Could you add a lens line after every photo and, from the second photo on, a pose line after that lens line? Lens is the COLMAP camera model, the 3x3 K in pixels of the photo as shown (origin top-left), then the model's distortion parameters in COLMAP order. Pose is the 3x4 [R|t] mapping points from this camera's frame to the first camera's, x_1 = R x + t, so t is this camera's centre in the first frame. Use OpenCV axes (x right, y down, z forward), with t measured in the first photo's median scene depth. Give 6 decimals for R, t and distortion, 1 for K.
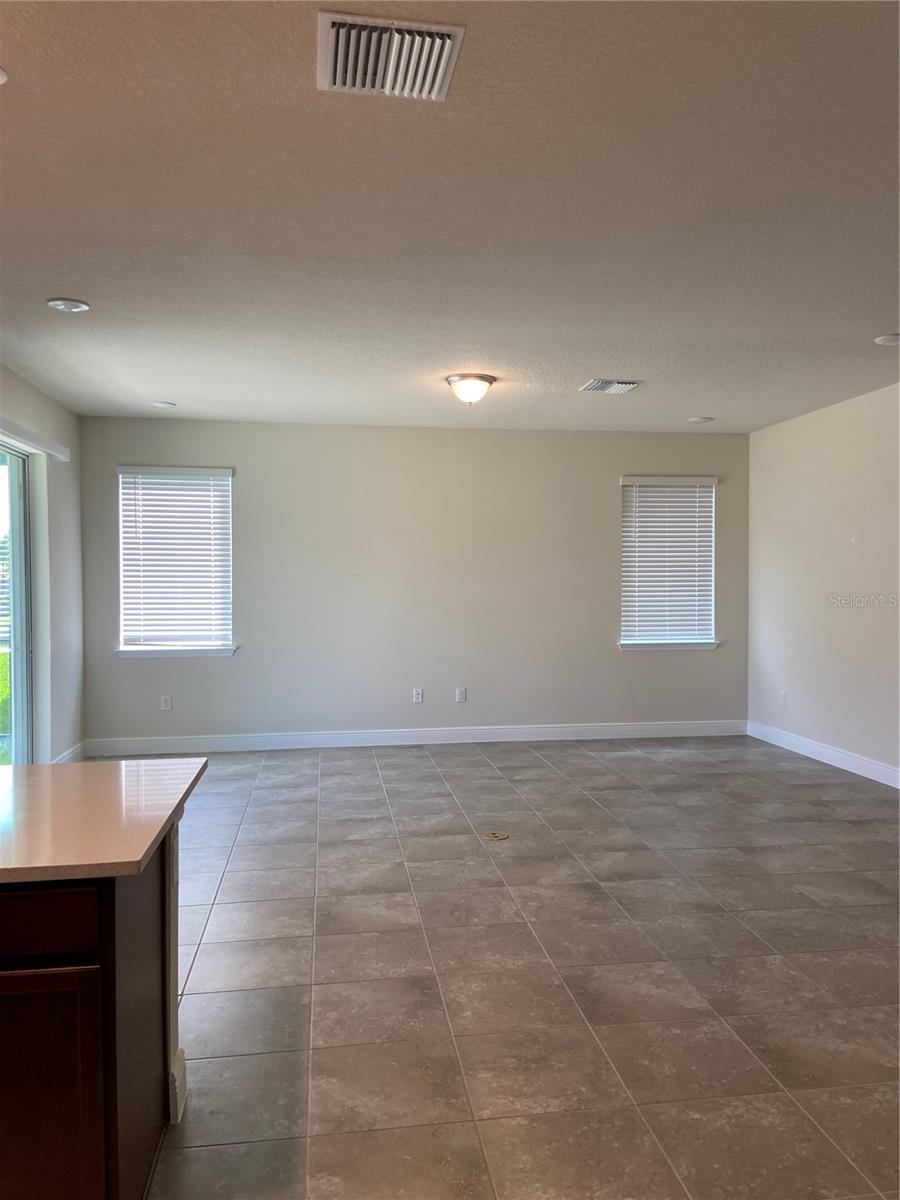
lens RADIAL K [[905.7, 0, 451.9], [0, 905.7, 601.9], [0, 0, 1]] dist [0.087322, -0.098011]
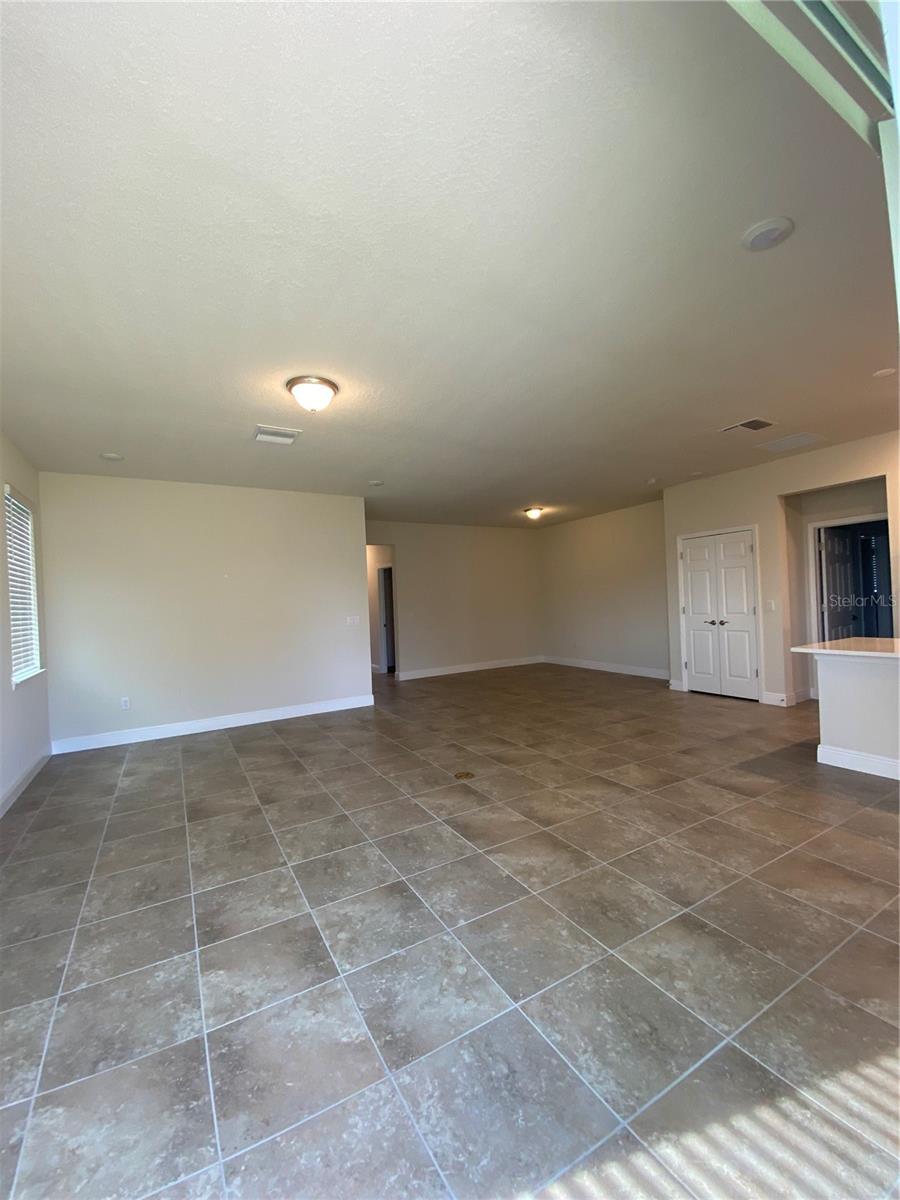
lens RADIAL K [[492.0, 0, 453.7], [0, 492.0, 603.7], [0, 0, 1]] dist [0.003079, -0.002372]
pose [[-0.375249, 0.007344, 0.926895, -0.743223], [0.064640, 0.997741, 0.018264, -0.012607], [-0.924667, 0.066768, -0.374876, 1.516768]]
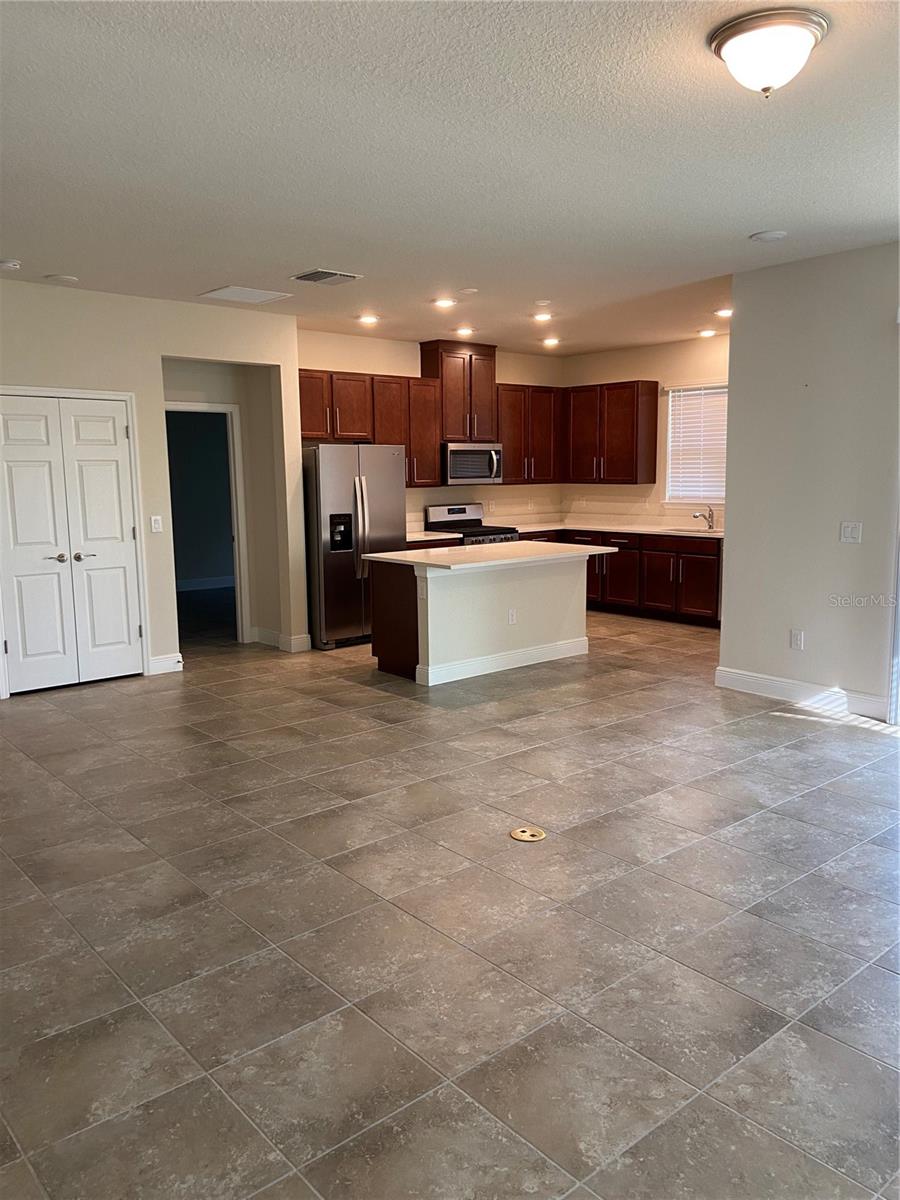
lens RADIAL K [[905.7, 0, 457.5], [0, 905.7, 604.5], [0, 0, 1]] dist [0.087322, -0.098011]
pose [[-0.843983, 0.090309, -0.528712, 0.567464], [-0.003815, 0.984688, 0.174283, -0.070296], [0.536356, 0.149109, -0.830716, 1.868102]]
